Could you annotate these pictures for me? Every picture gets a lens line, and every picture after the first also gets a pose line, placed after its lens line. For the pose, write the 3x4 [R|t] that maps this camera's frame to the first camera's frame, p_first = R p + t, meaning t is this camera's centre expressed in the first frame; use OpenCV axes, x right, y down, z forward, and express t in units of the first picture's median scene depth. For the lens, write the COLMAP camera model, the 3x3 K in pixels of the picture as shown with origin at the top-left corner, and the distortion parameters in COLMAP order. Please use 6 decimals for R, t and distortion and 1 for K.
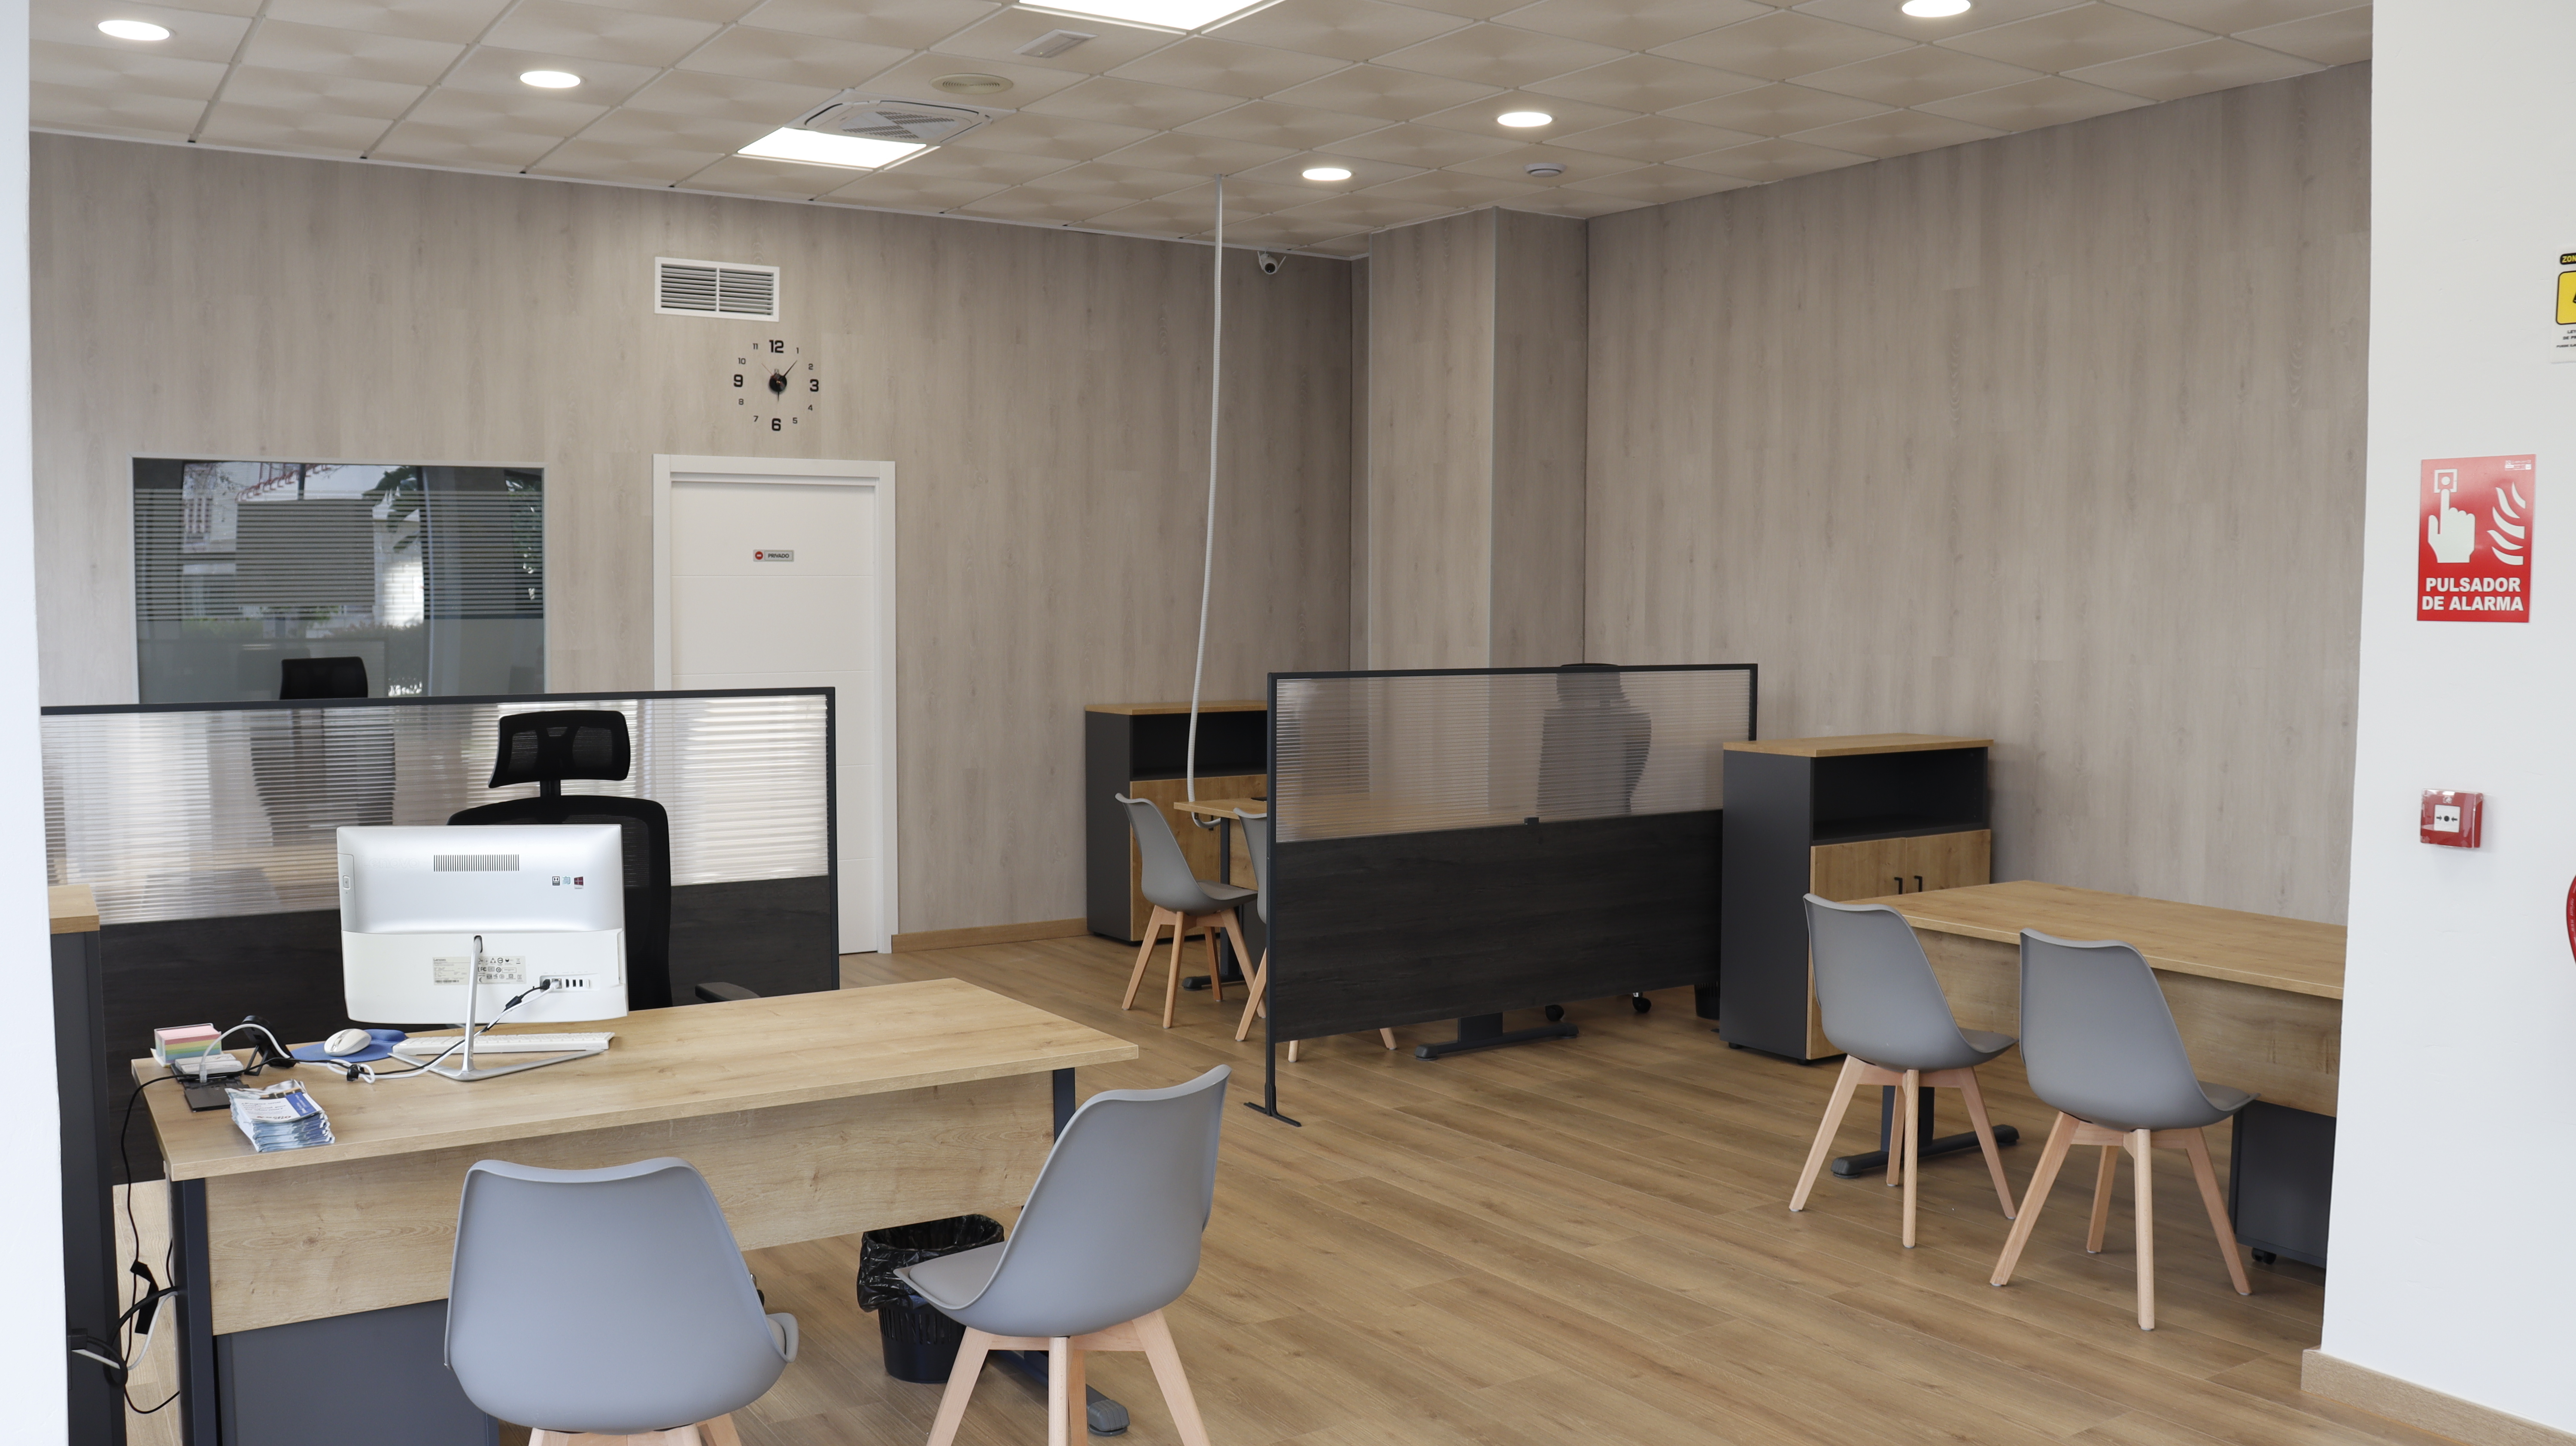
lens RADIAL K [[2128.7, 0, 1287.4], [0, 2128.7, 729.3], [0, 0, 1]] dist [-0.176302, 0.164910]
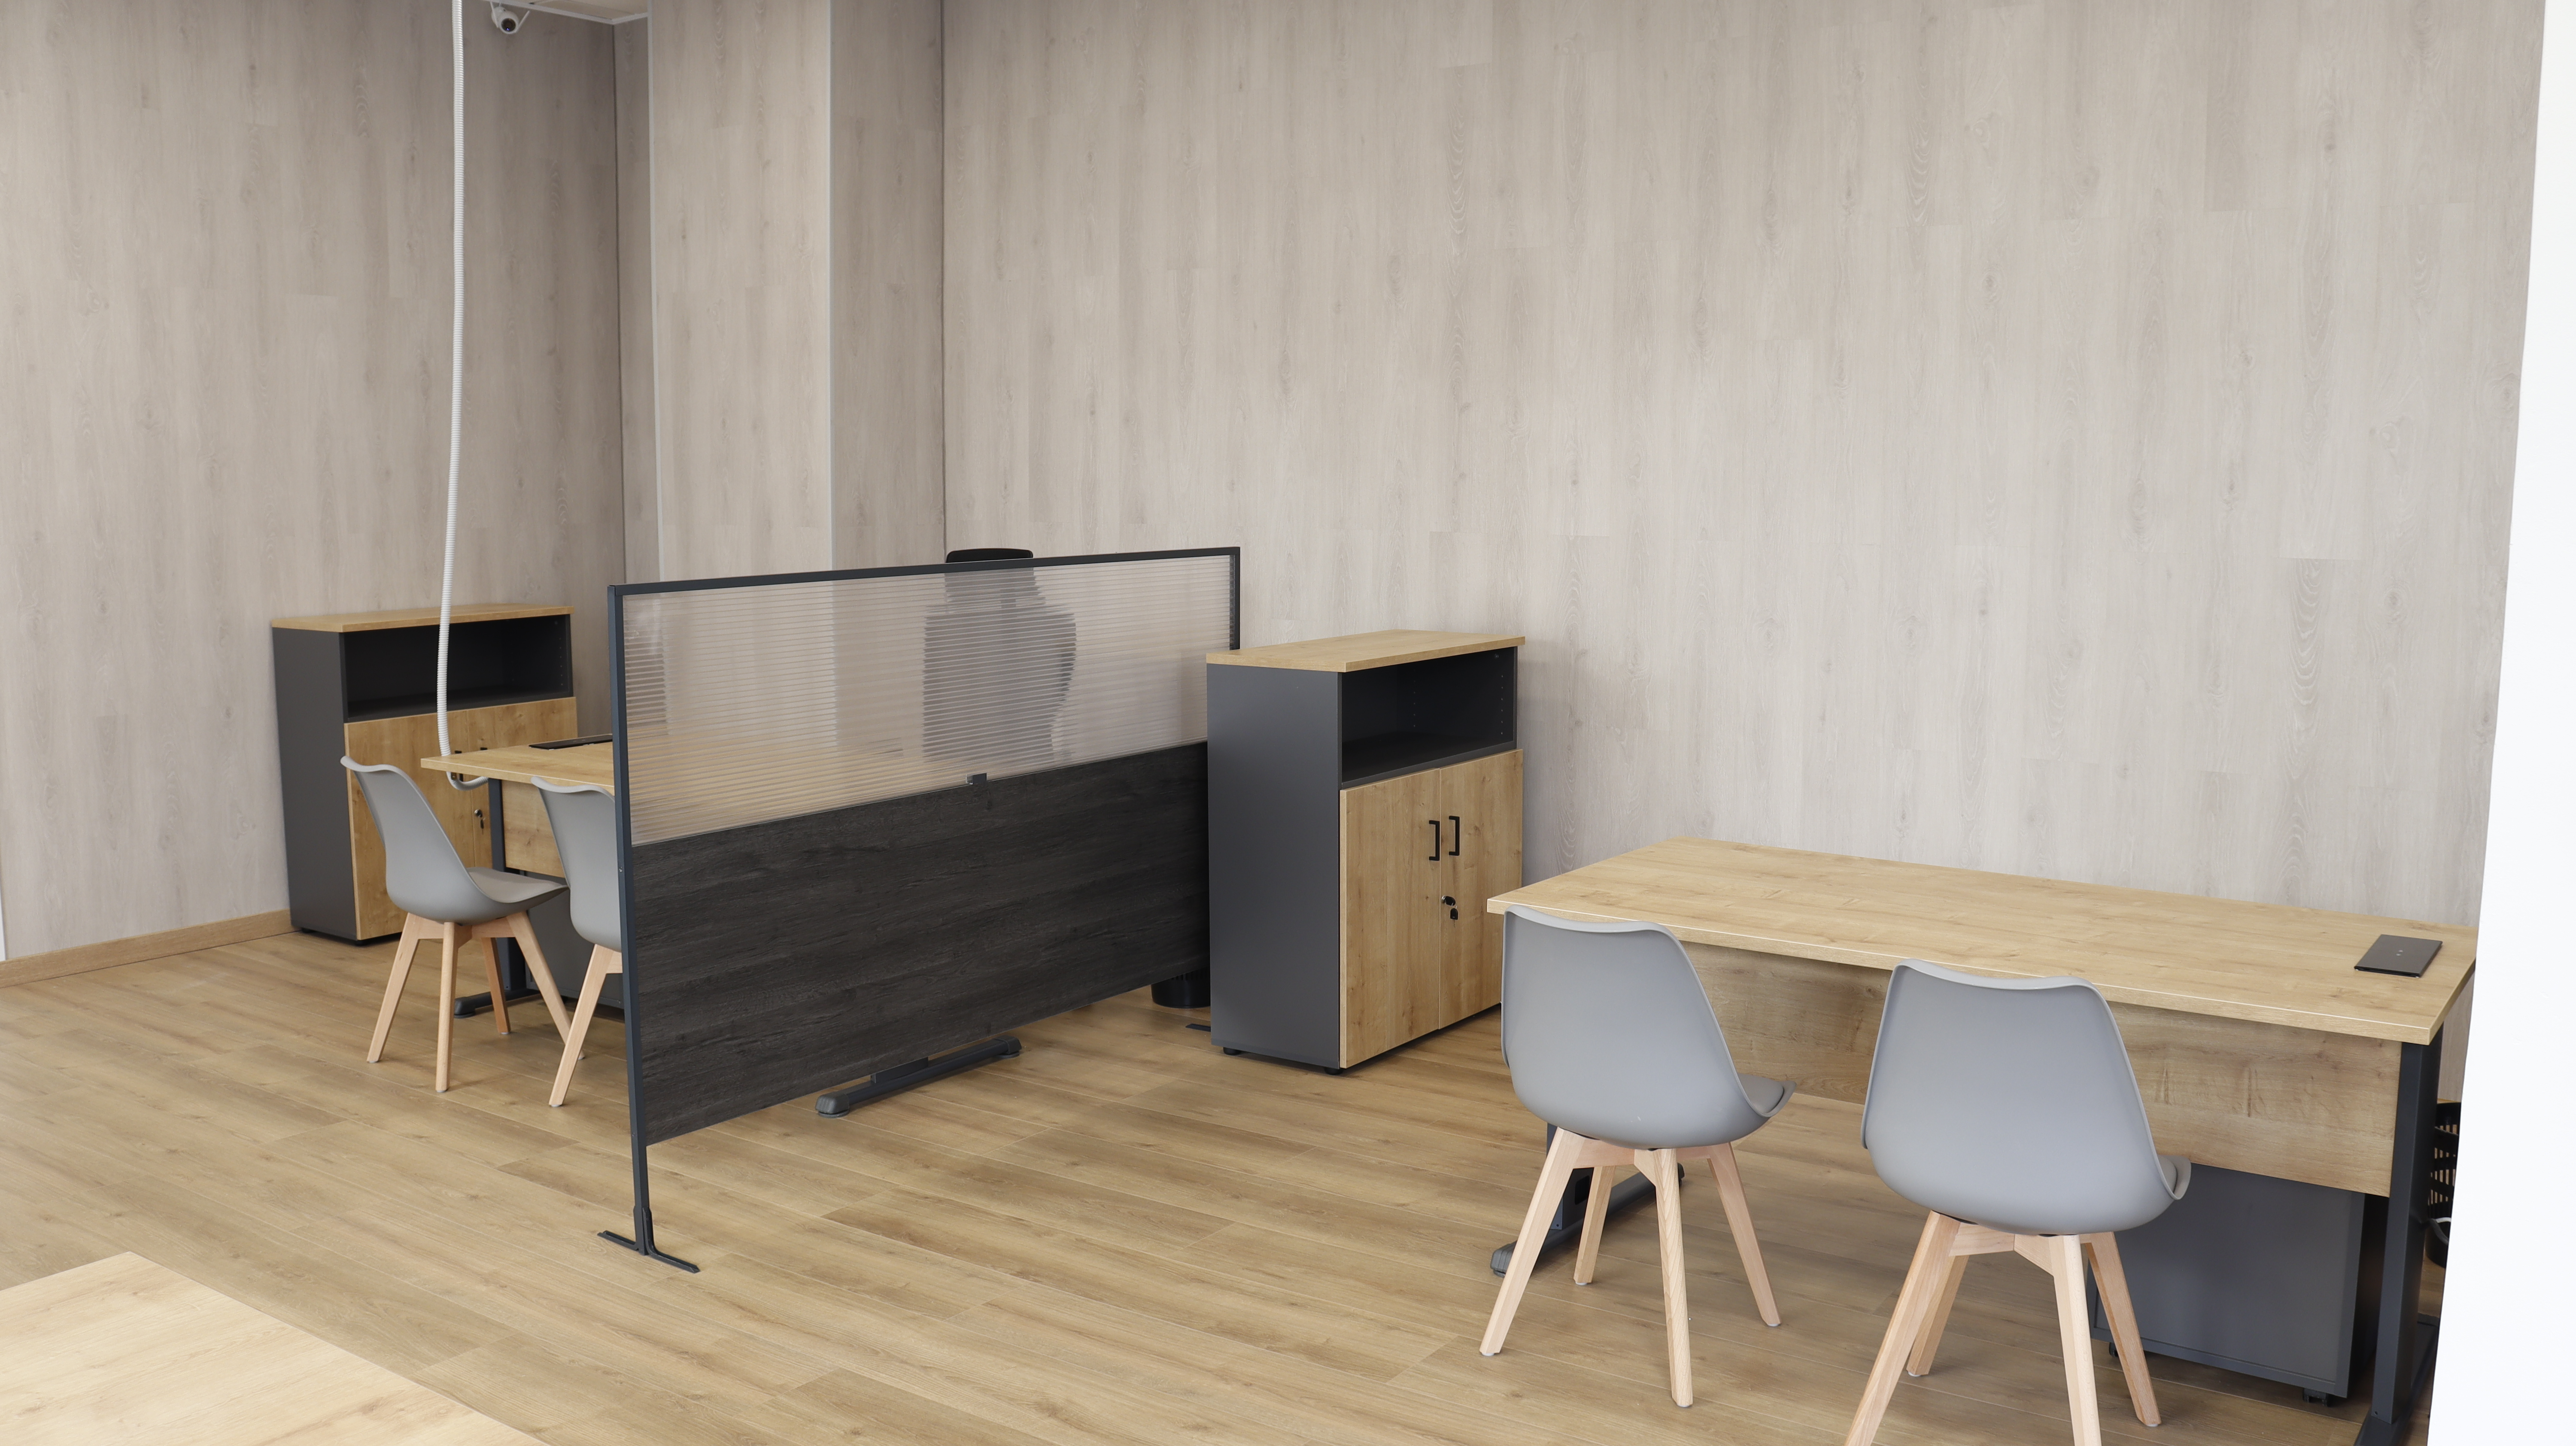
lens RADIAL K [[2128.7, 0, 1287.4], [0, 2128.7, 729.3], [0, 0, 1]] dist [-0.176302, 0.164910]
pose [[0.927319, -0.049560, 0.370977, -0.046212], [0.025452, 0.997250, 0.069604, -0.018062], [-0.373406, -0.055103, 0.926030, 0.279448]]
